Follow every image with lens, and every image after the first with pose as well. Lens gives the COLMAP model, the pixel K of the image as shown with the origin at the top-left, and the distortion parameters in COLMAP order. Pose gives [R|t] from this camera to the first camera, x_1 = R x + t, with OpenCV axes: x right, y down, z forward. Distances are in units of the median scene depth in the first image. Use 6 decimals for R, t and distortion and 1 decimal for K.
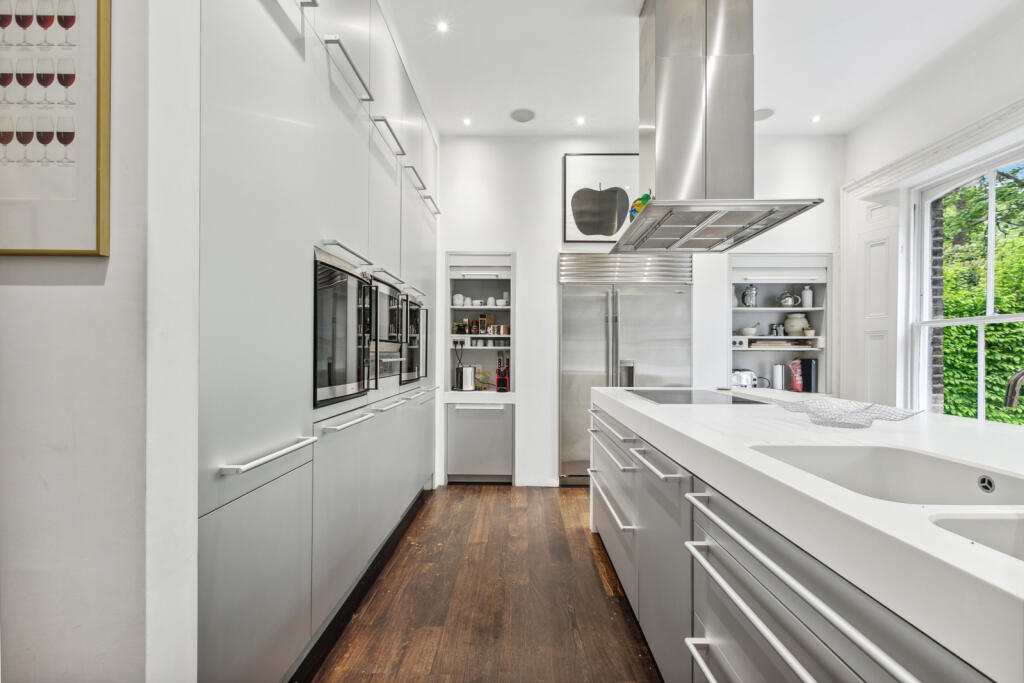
lens RADIAL K [[460.3, 0, 514.5], [0, 460.3, 349.1], [0, 0, 1]] dist [-0.001647, -0.000683]
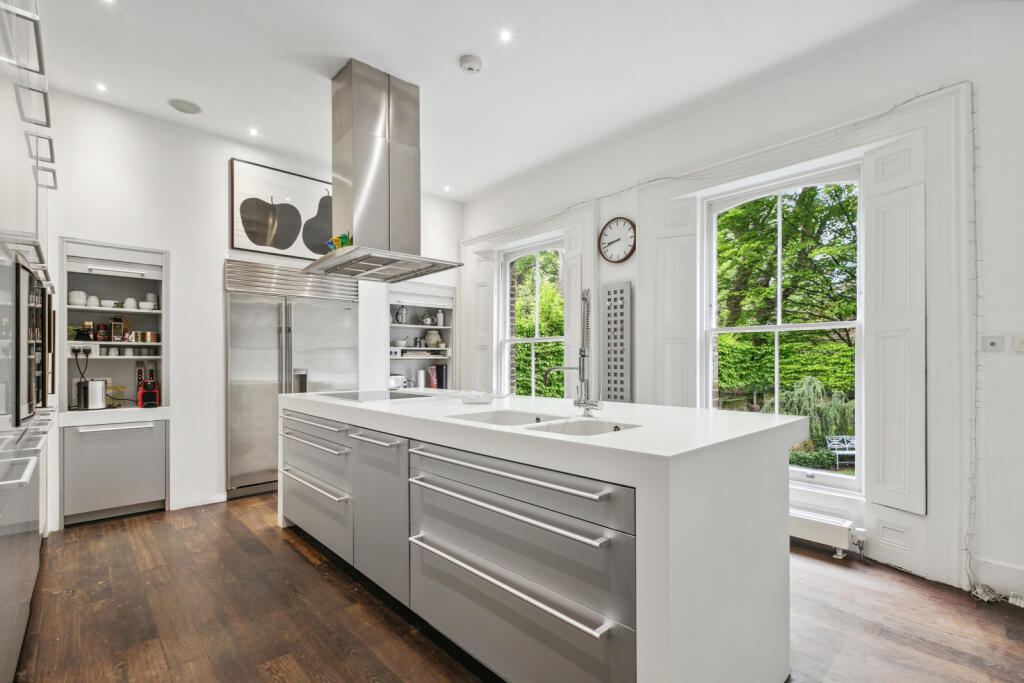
lens RADIAL K [[460.3, 0, 514.5], [0, 460.3, 349.1], [0, 0, 1]] dist [-0.001647, -0.000683]
pose [[0.727016, 0.009425, 0.686556, -0.122545], [0.002042, 0.999872, -0.015888, -0.003091], [-0.686617, 0.012953, 0.726903, -0.115012]]
